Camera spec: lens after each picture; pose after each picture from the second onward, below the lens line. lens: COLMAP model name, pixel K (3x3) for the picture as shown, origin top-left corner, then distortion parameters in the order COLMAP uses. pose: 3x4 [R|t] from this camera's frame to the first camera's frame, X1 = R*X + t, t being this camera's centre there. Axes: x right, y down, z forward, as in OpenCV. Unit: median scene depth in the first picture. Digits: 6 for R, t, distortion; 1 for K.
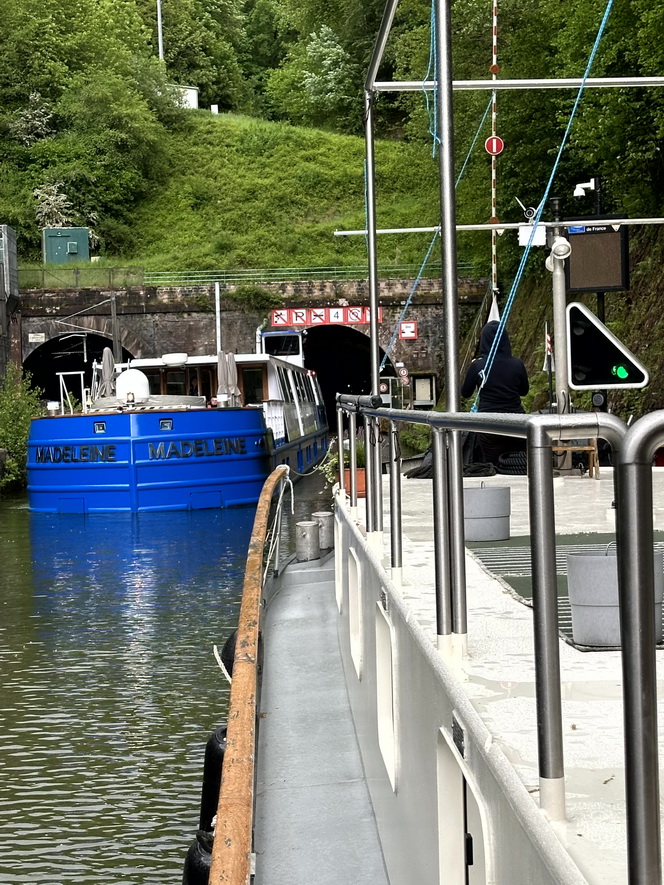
lens RADIAL K [[1839.4, 0, 333.1], [0, 1839.4, 442.1], [0, 0, 1]] dist [-0.043554, 0.000000]
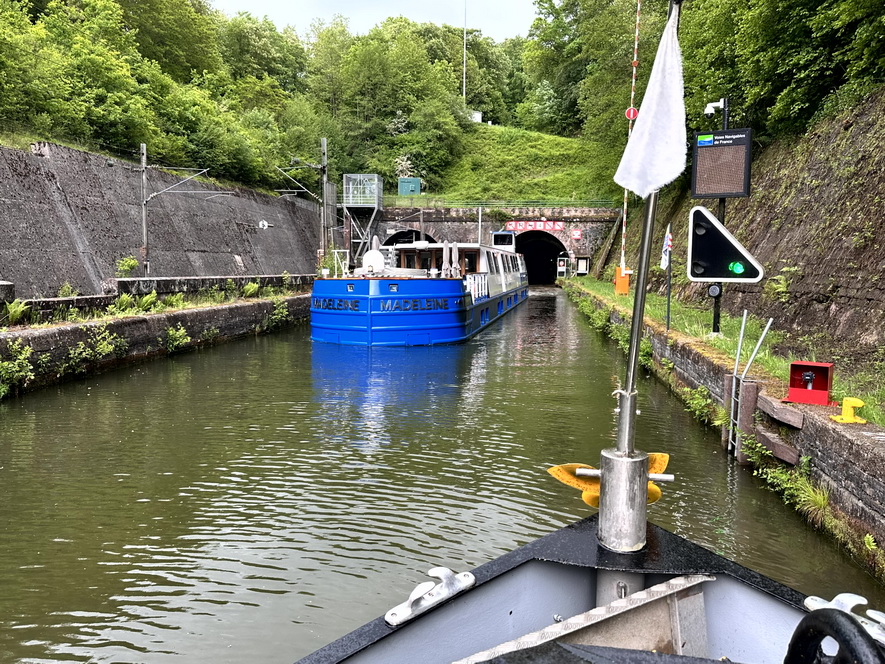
lens RADIAL K [[775.9, 0, 437.6], [0, 775.9, 339.0], [0, 0, 1]] dist [0.070208, -0.018721]
pose [[0.989336, 0.054121, -0.135223, 0.012365], [-0.043929, 0.996043, 0.077251, -0.007253], [0.138869, -0.070487, 0.987799, 0.149982]]
